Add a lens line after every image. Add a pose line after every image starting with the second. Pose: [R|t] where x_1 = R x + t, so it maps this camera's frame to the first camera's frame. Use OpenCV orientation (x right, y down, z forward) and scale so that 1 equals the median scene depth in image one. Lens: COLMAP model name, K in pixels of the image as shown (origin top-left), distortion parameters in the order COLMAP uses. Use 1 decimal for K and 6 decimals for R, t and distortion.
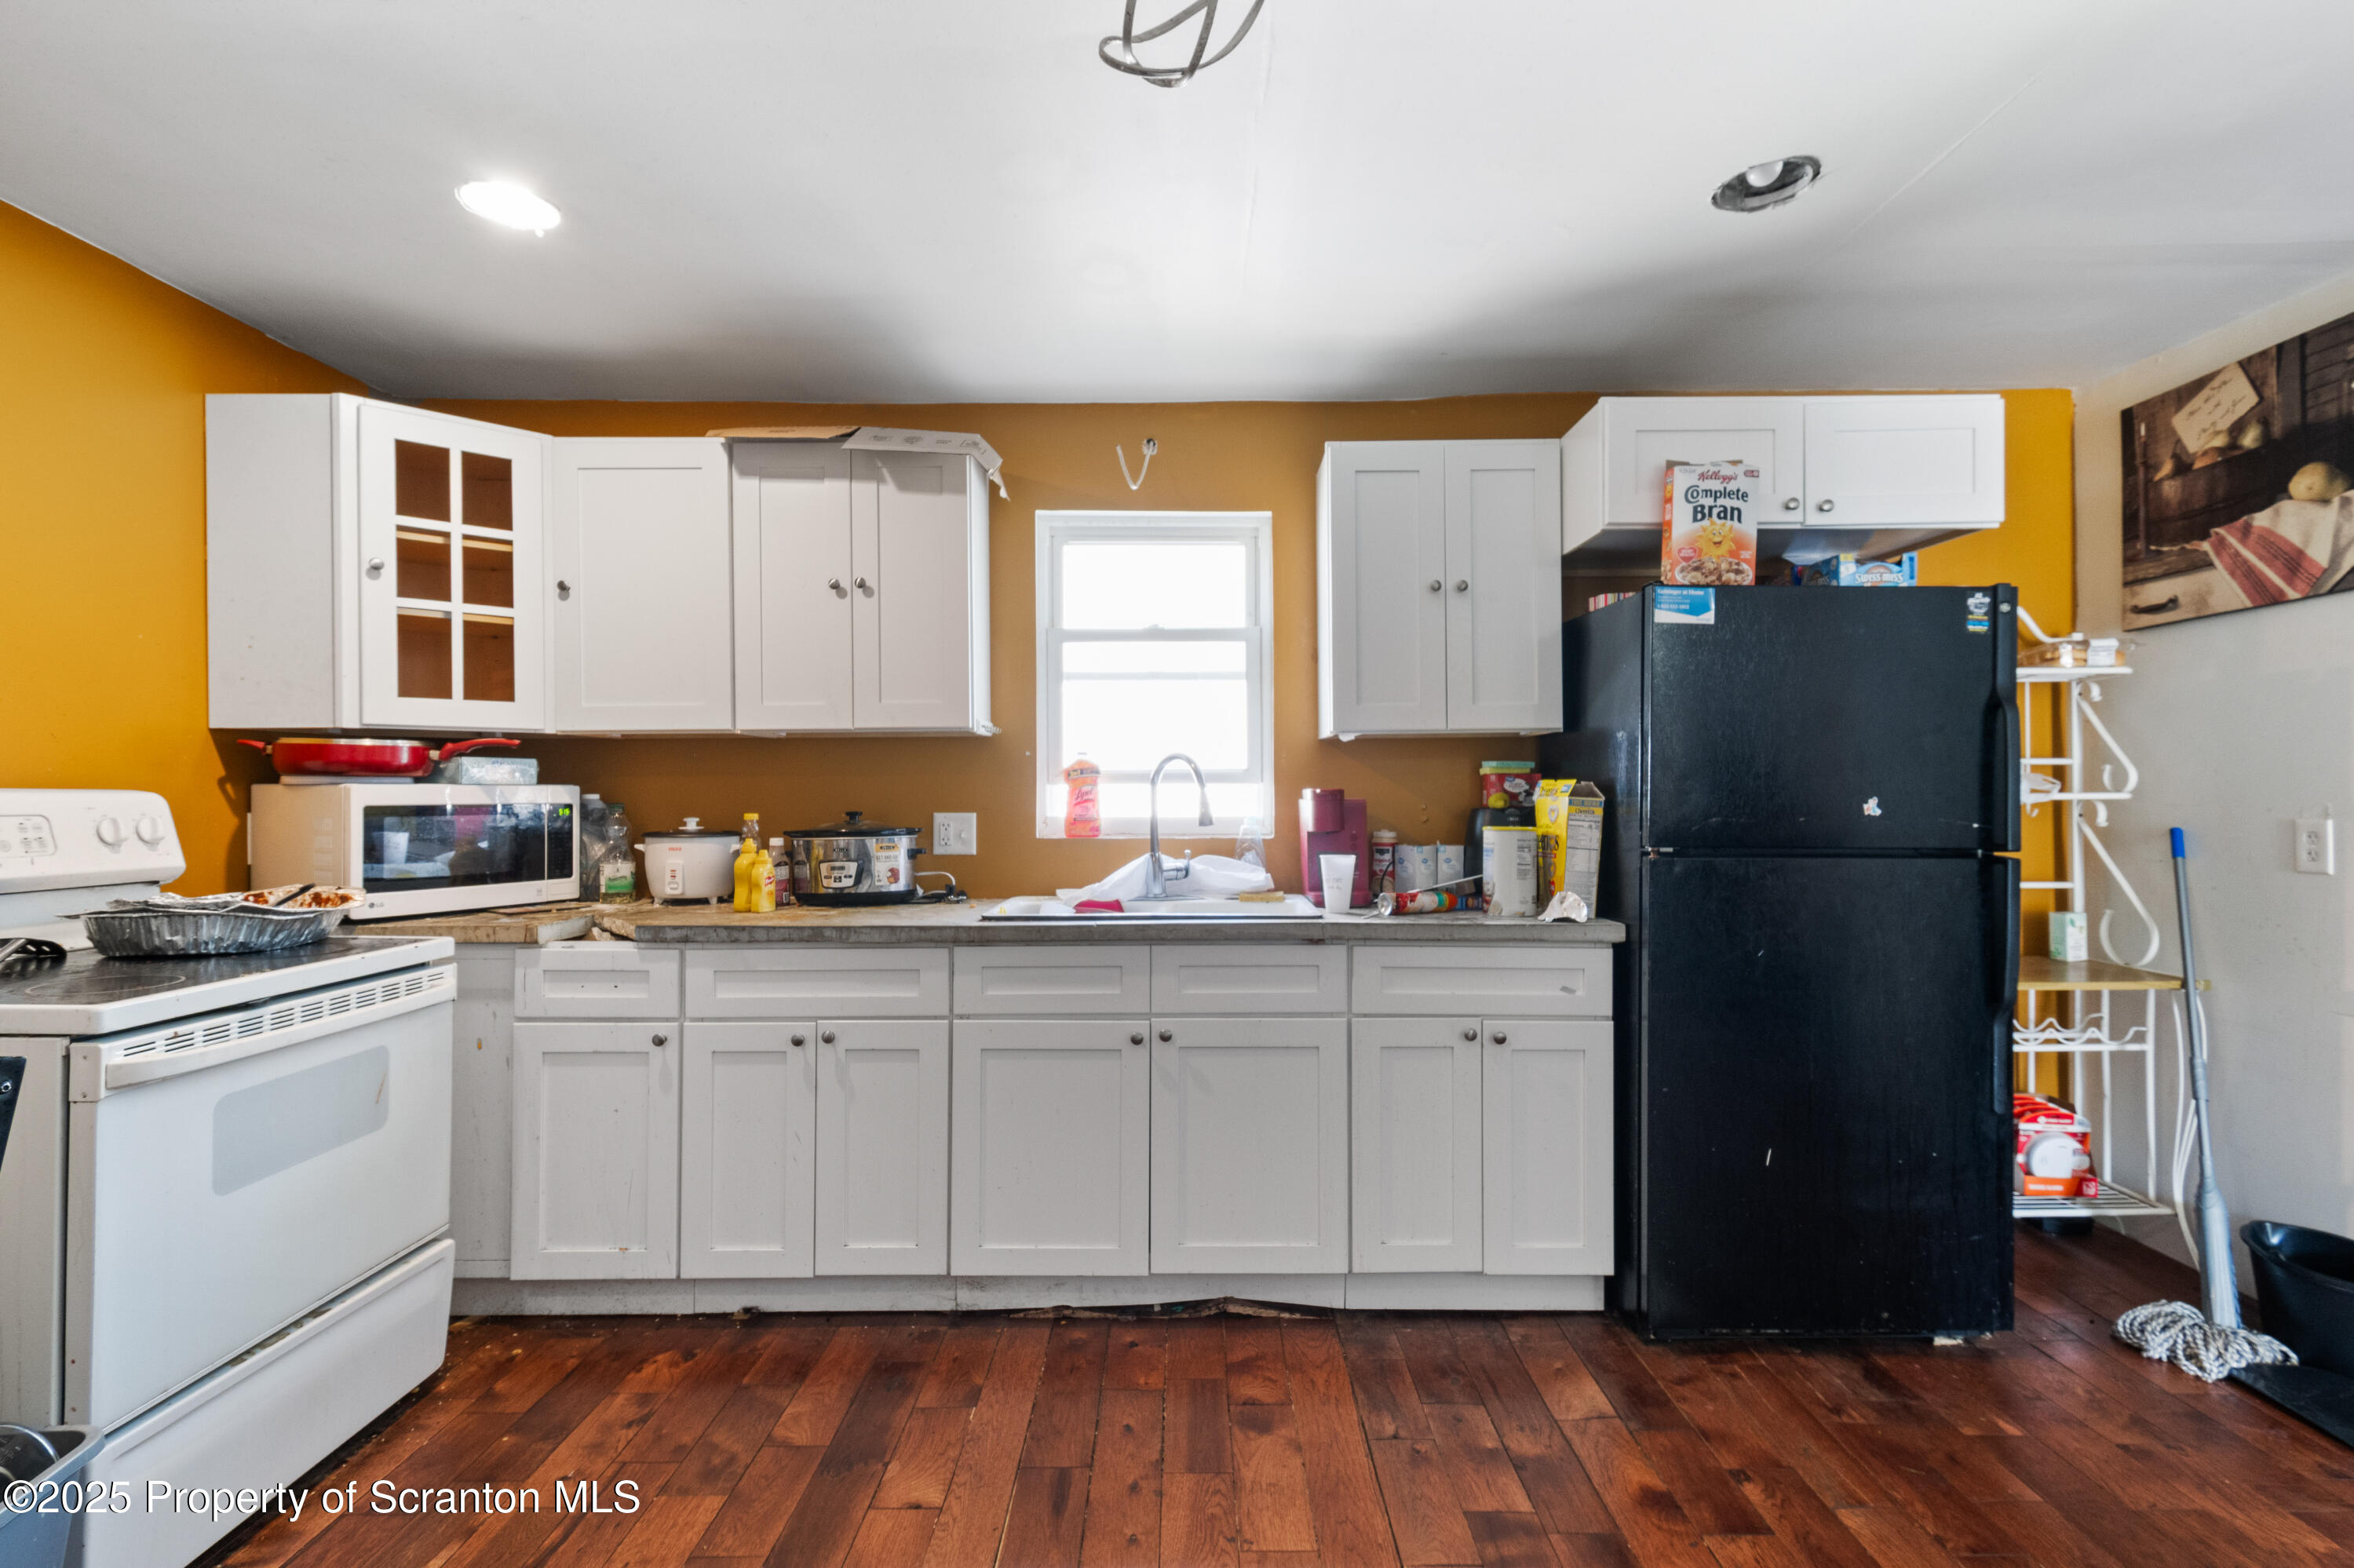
lens RADIAL K [[1086.8, 0, 1177.0], [0, 1086.8, 784.0], [0, 0, 1]] dist [0.001816, 0.000748]
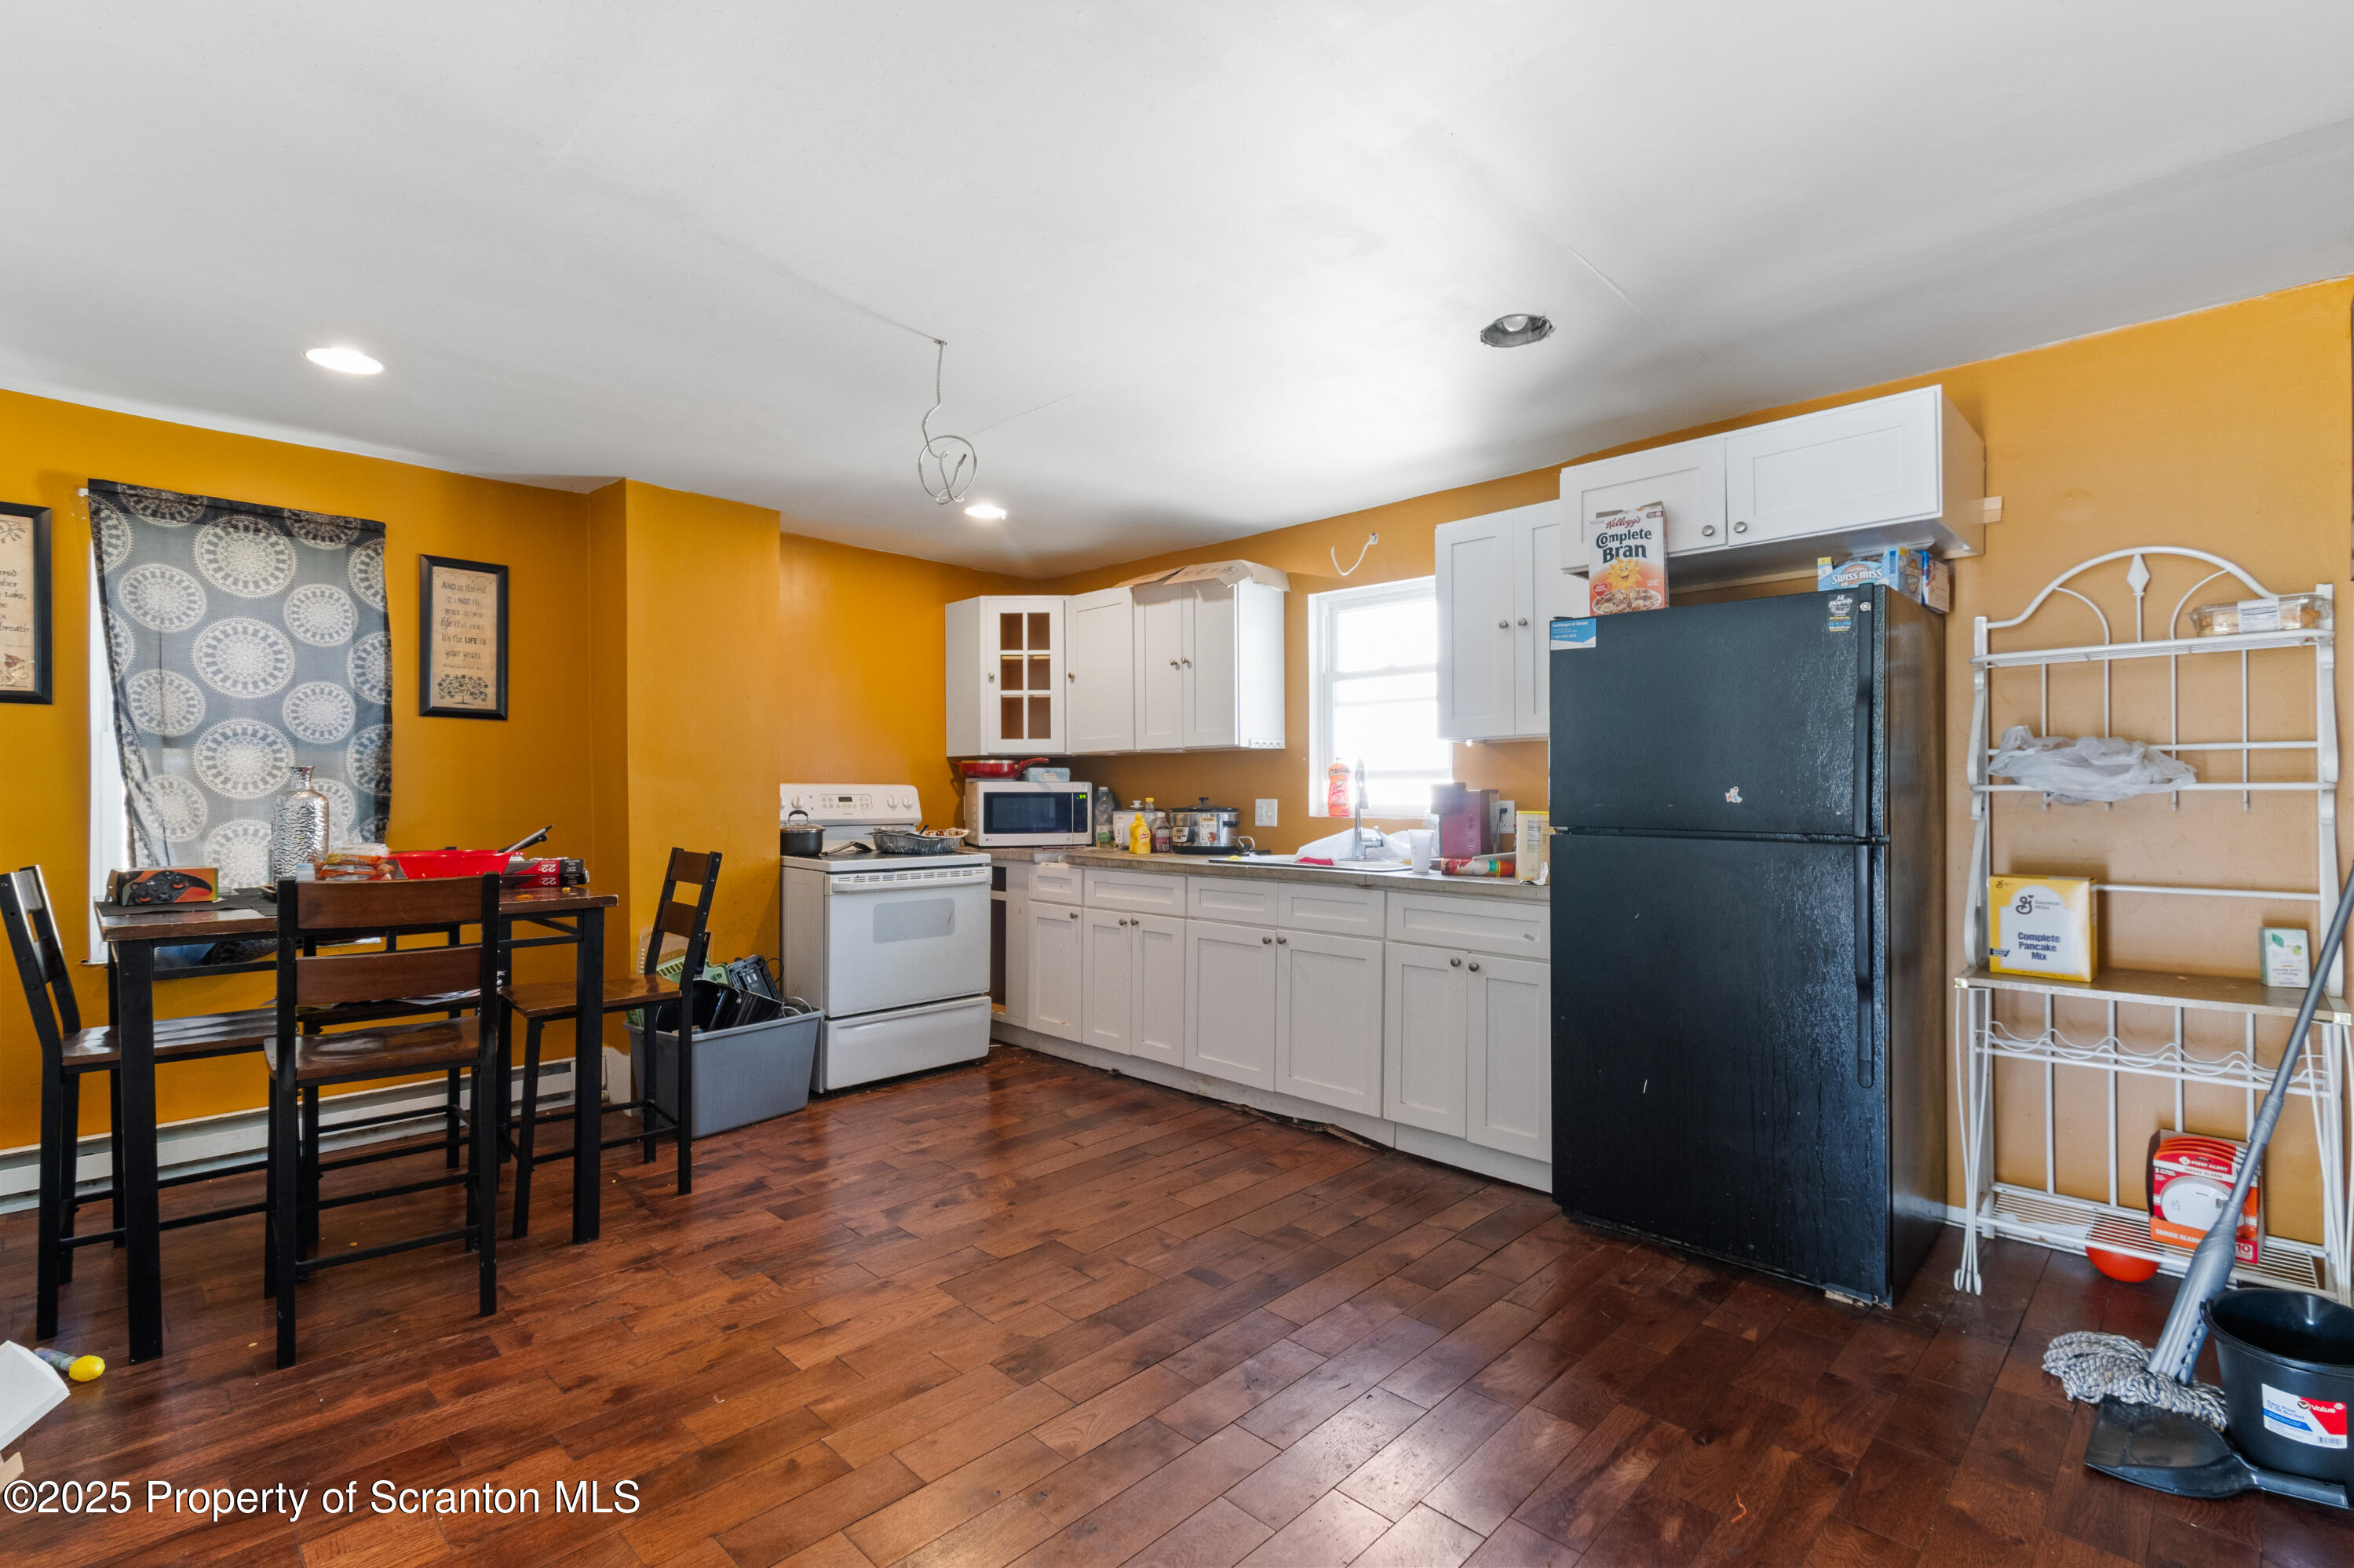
lens RADIAL K [[1049.2, 0, 1177.0], [0, 1049.2, 784.0], [0, 0, 1]] dist [0.000855, -0.007786]
pose [[0.712106, -0.003274, -0.702064, 0.906868], [0.004228, 0.999991, -0.000375, 0.006641], [0.702059, -0.002702, 0.712114, -0.171491]]
